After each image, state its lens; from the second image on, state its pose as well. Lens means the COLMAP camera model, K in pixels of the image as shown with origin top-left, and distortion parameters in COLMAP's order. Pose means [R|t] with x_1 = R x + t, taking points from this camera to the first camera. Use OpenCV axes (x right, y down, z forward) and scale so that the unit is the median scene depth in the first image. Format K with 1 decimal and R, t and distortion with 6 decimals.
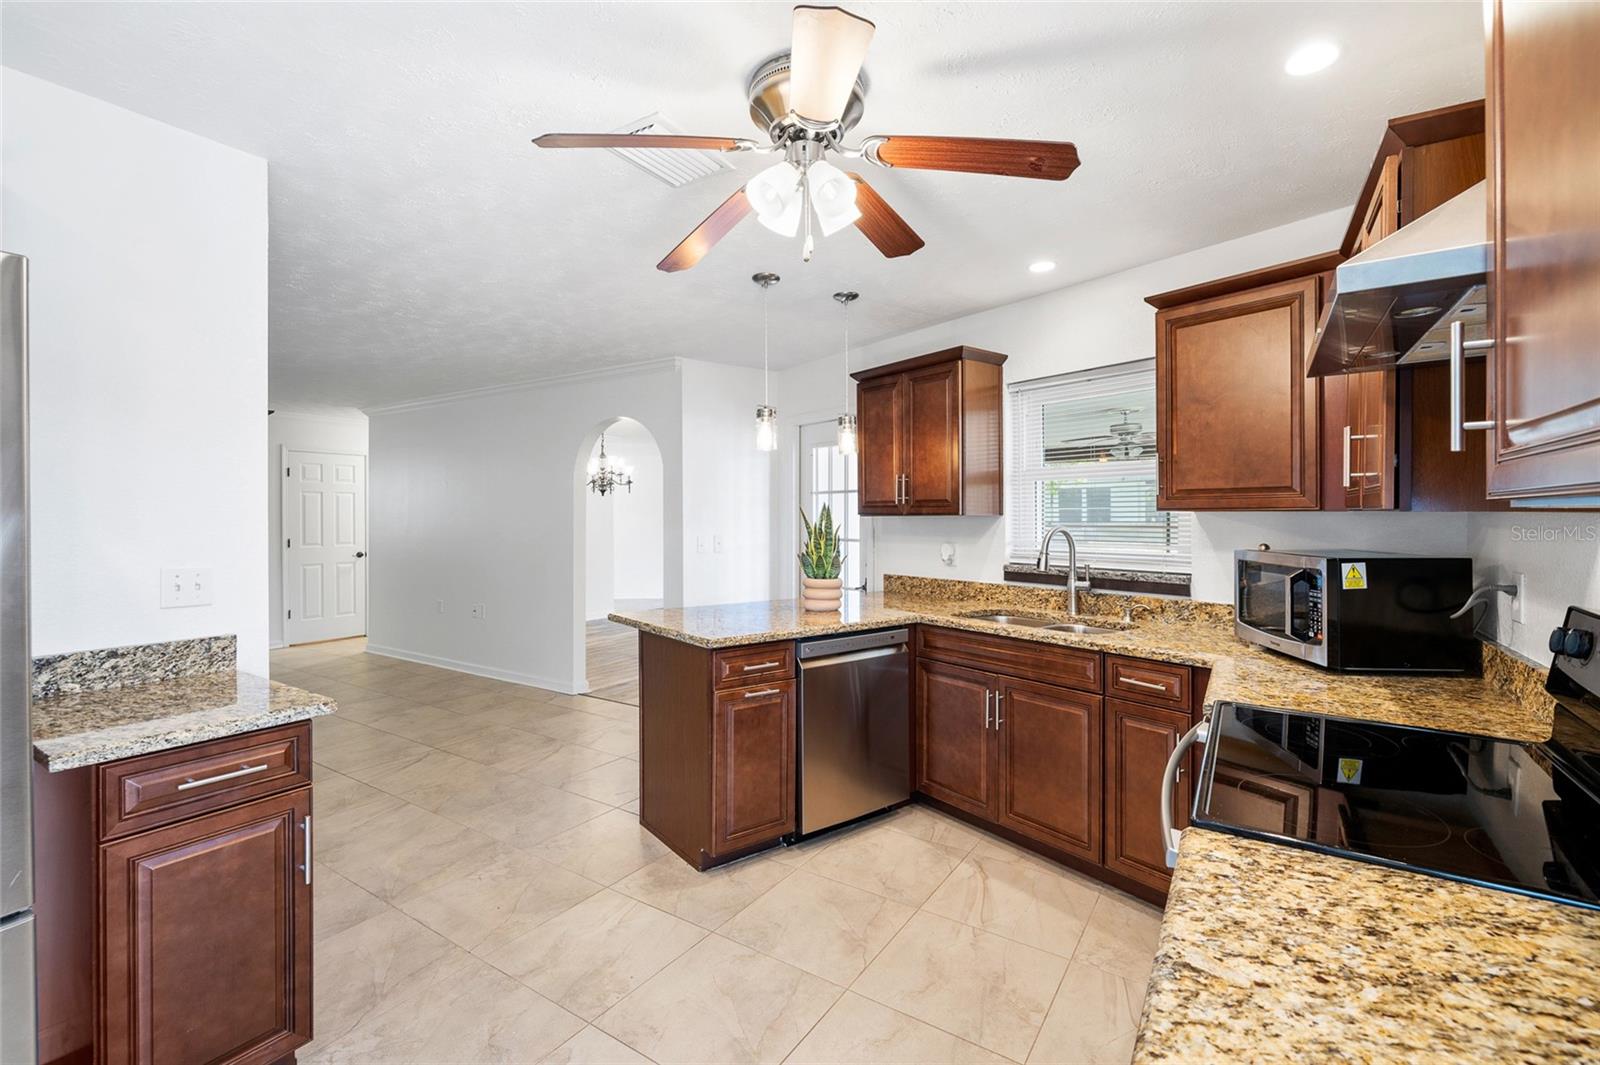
lens RADIAL K [[705.2, 0, 801.3], [0, 705.2, 515.5], [0, 0, 1]] dist [-0.009908, 0.001007]
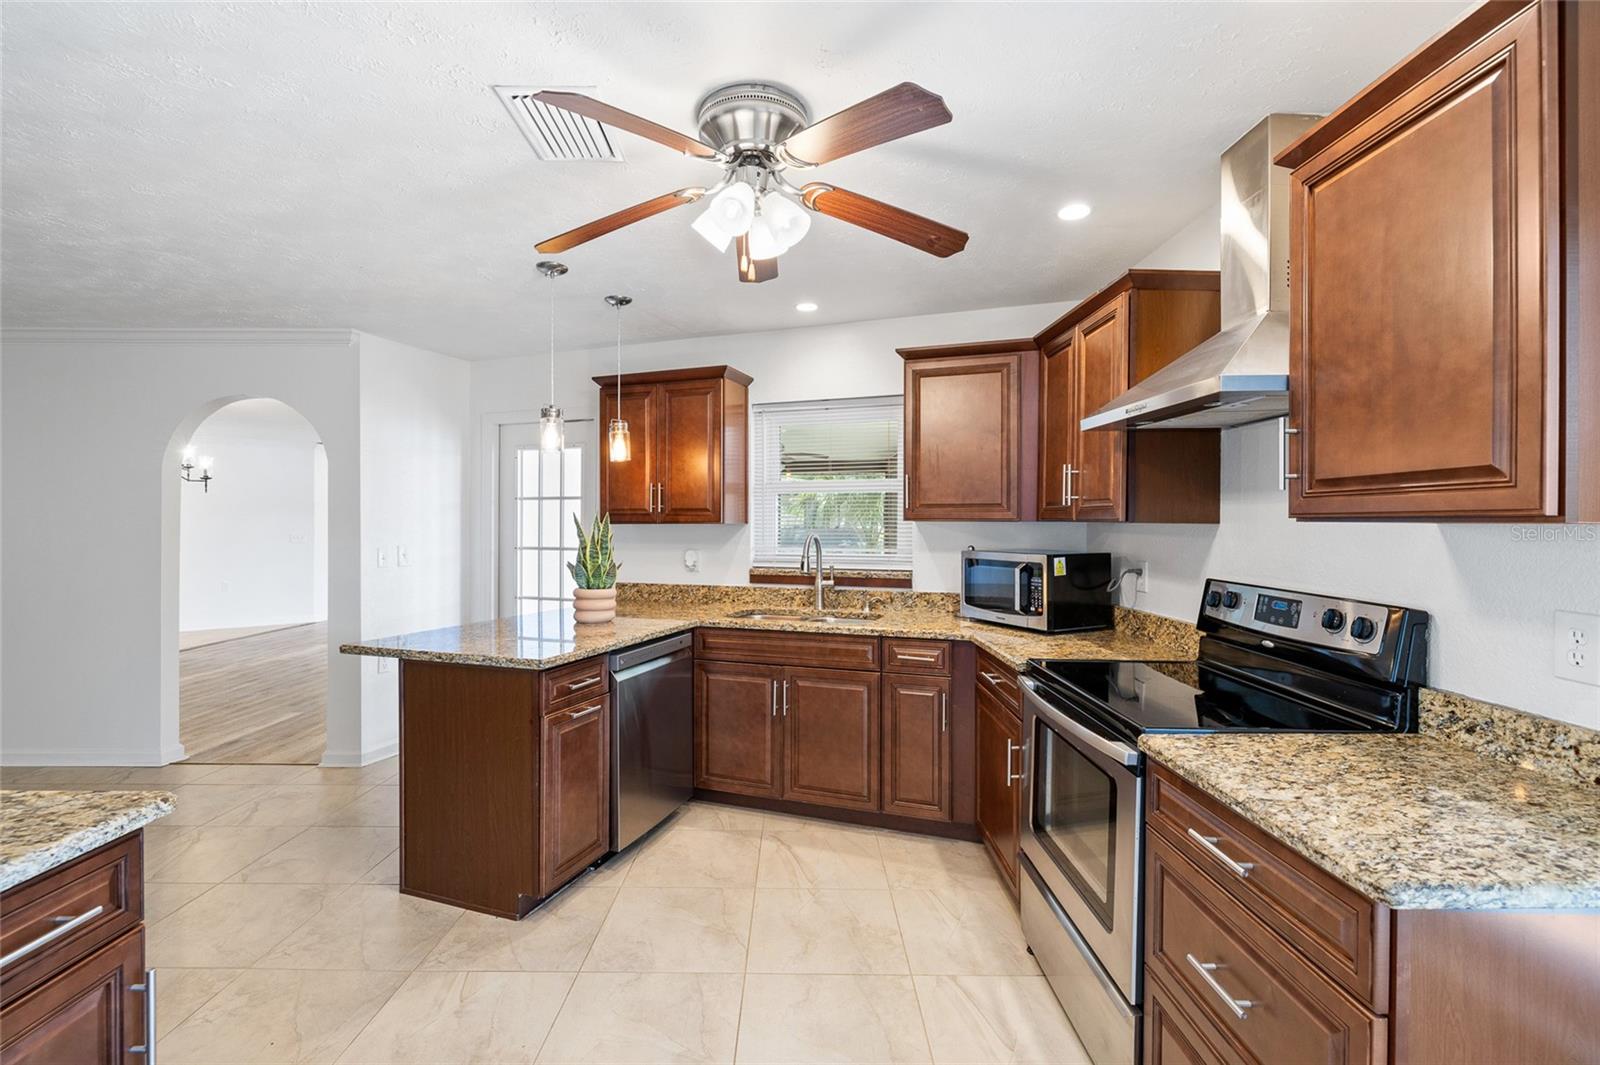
lens RADIAL K [[700.2, 0, 798.6], [0, 700.2, 524.3], [0, 0, 1]] dist [-0.008710, 0.000803]
pose [[0.835194, 0.002047, 0.549952, -0.336686], [-0.003141, 0.999995, 0.001048, -0.000992], [-0.549947, -0.002603, 0.835195, 0.061783]]
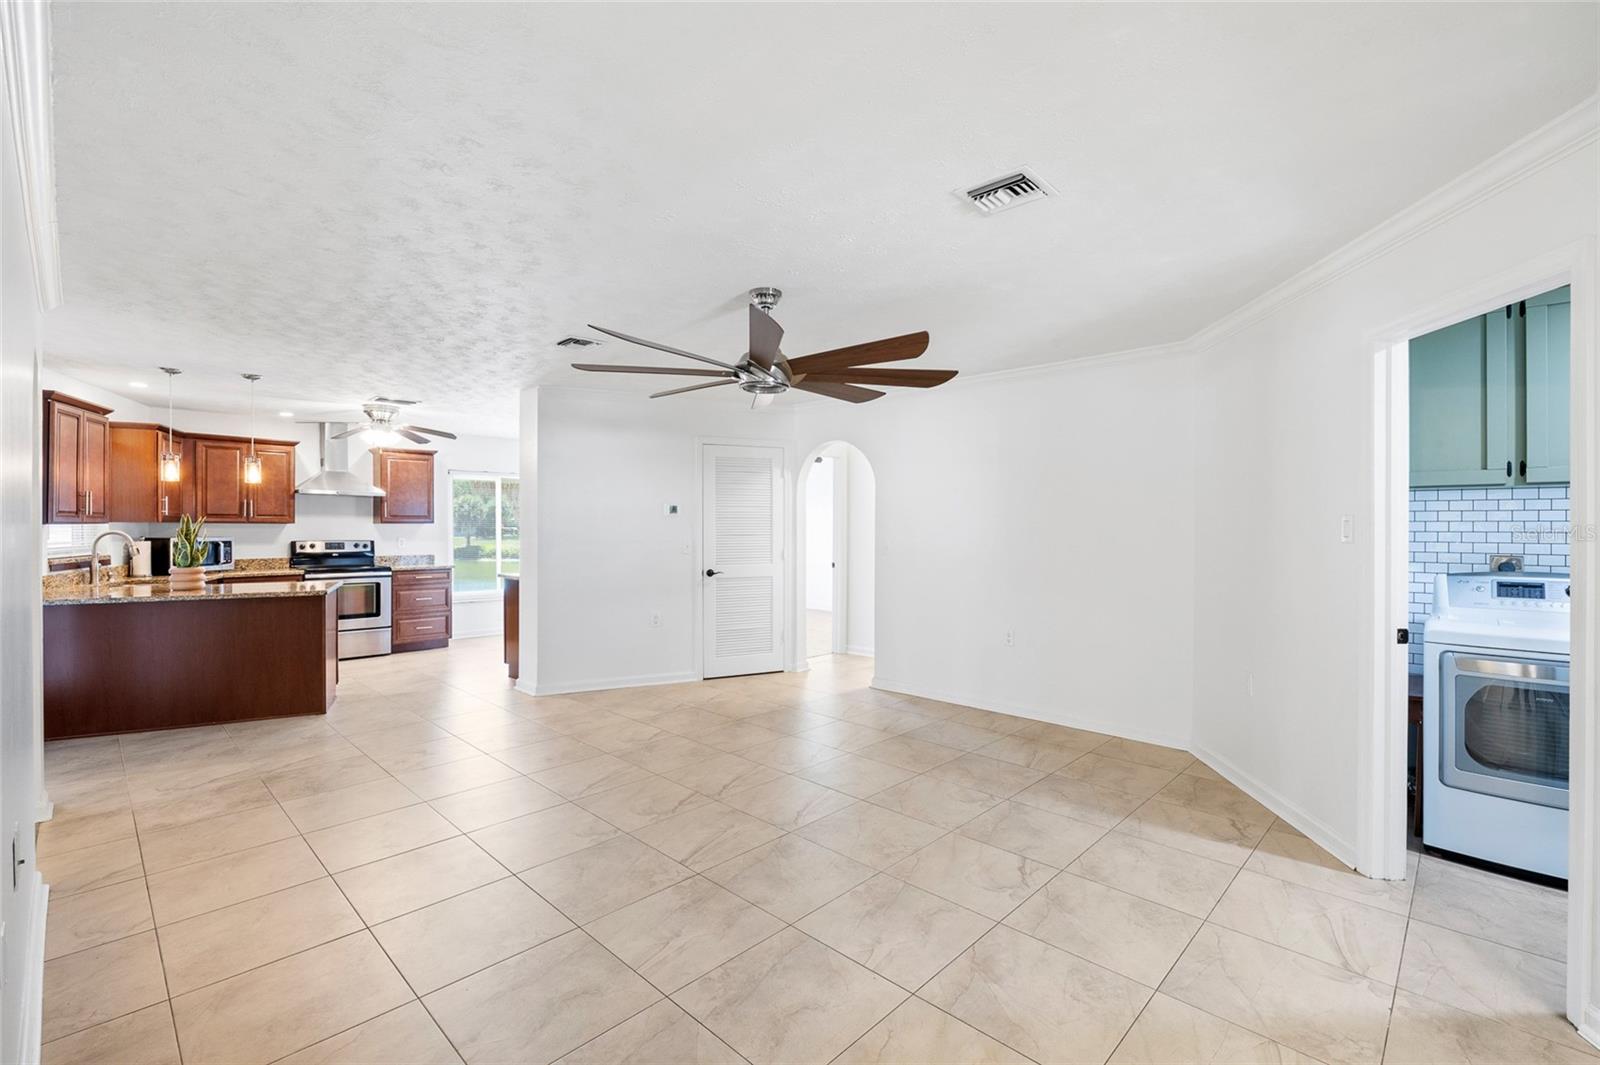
lens RADIAL K [[707.1, 0, 797.8], [0, 707.1, 526.9], [0, 0, 1]] dist [-0.006736, 0.000166]
pose [[-0.981481, -0.000056, 0.191559, -1.864931], [0.000413, 0.999997, 0.002408, 0.004802], [-0.191559, 0.002443, -0.981478, 2.770160]]
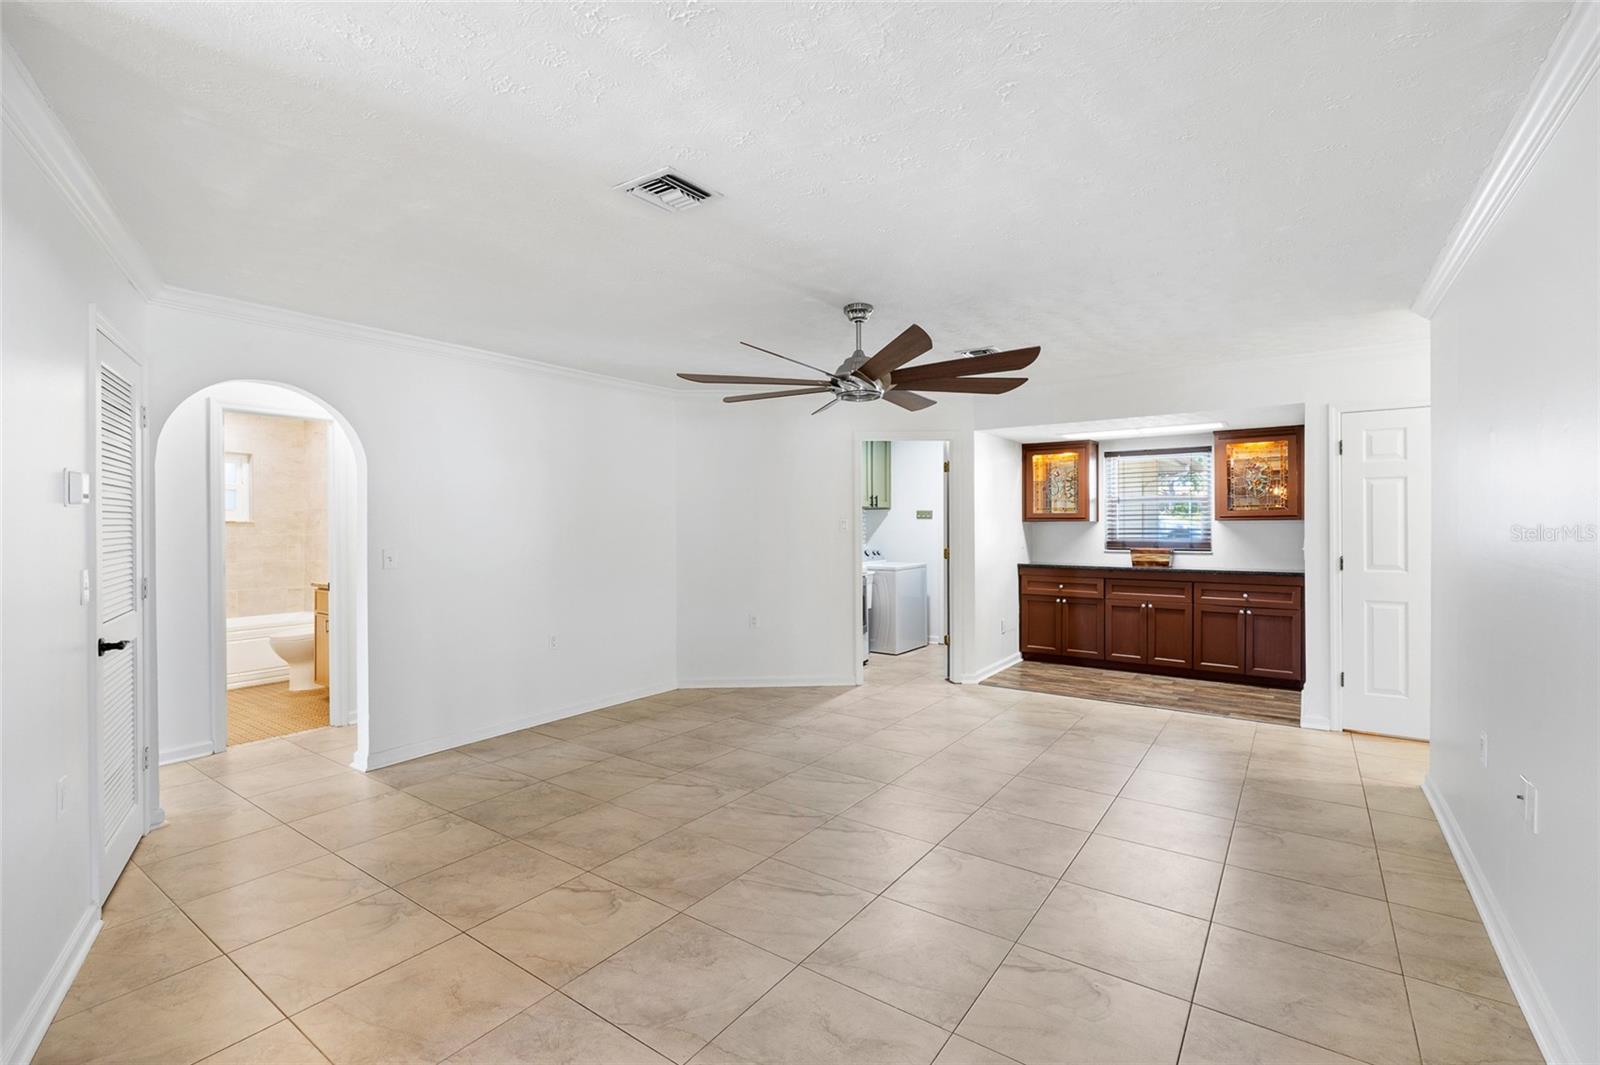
lens RADIAL K [[715.9, 0, 800.8], [0, 715.9, 525.7], [0, 0, 1]] dist [-0.004600, 0.000414]
pose [[-0.036942, 0.004789, -0.999306, -0.235651], [0.005876, 0.999972, 0.004575, 0.002354], [0.999300, -0.005703, -0.036969, 1.515191]]
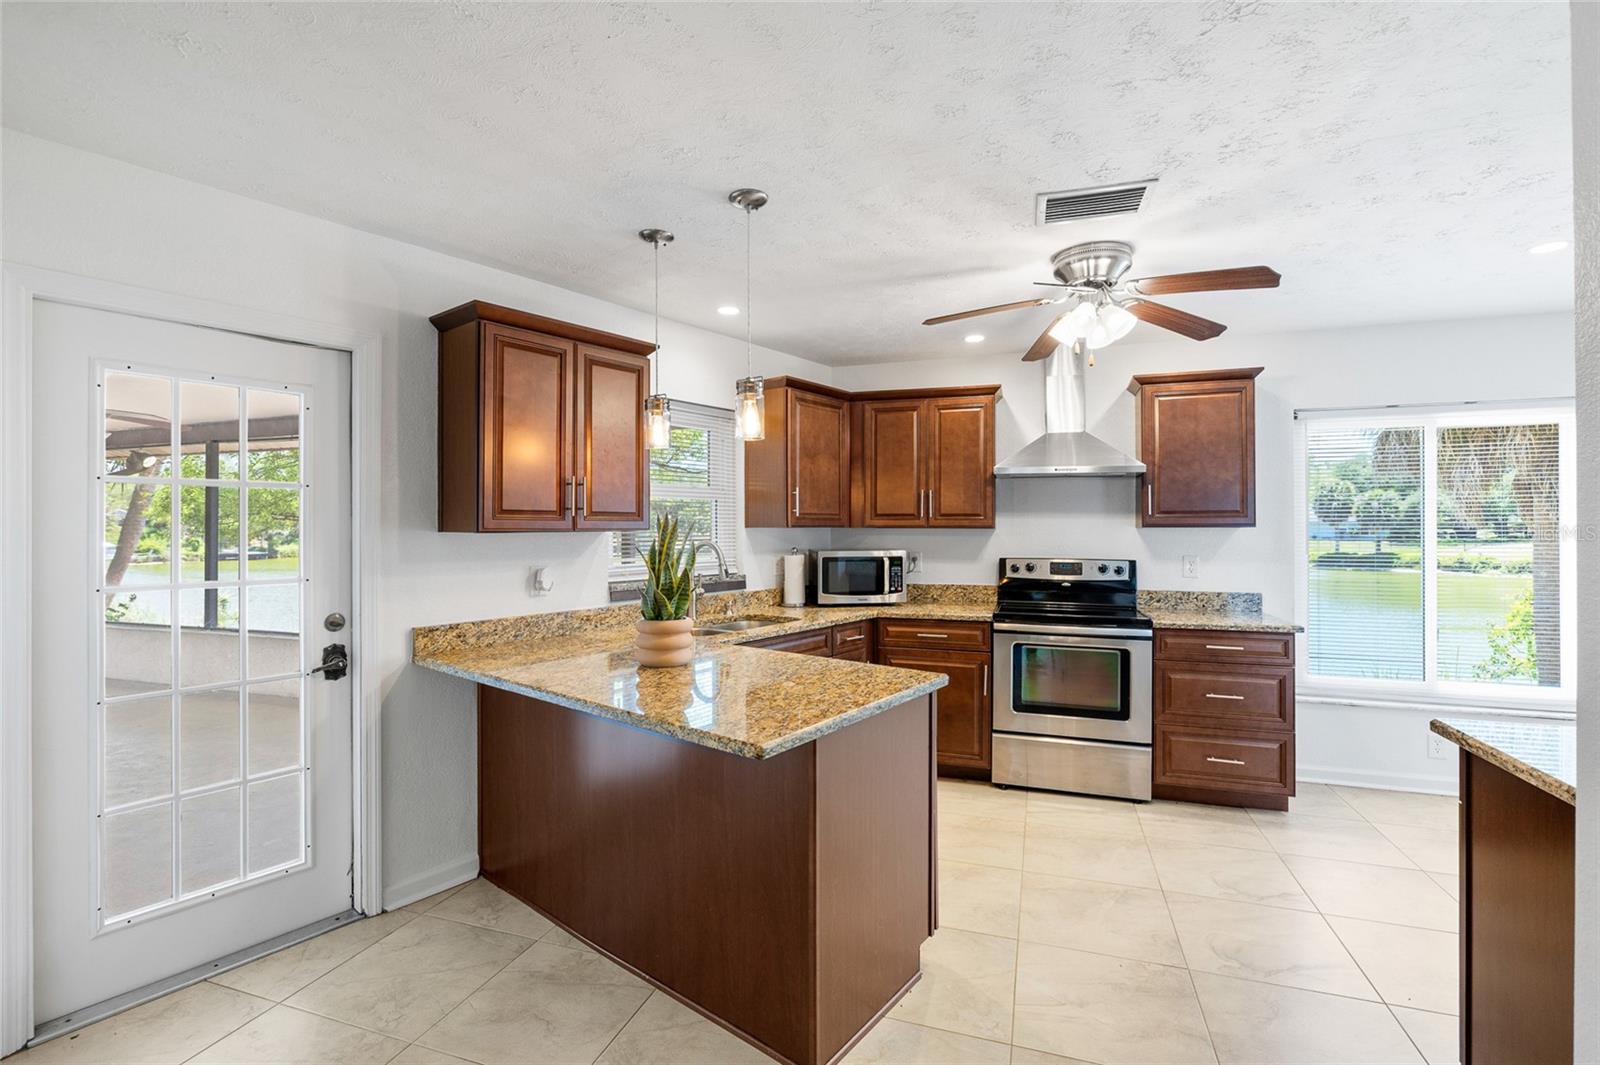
lens RADIAL K [[707.1, 0, 797.8], [0, 707.1, 526.9], [0, 0, 1]] dist [-0.006736, 0.000166]
pose [[-0.247642, 0.003750, 0.968844, -0.890152], [0.003002, 0.999991, -0.003103, -0.002214], [-0.968847, 0.002140, -0.247651, 1.339045]]
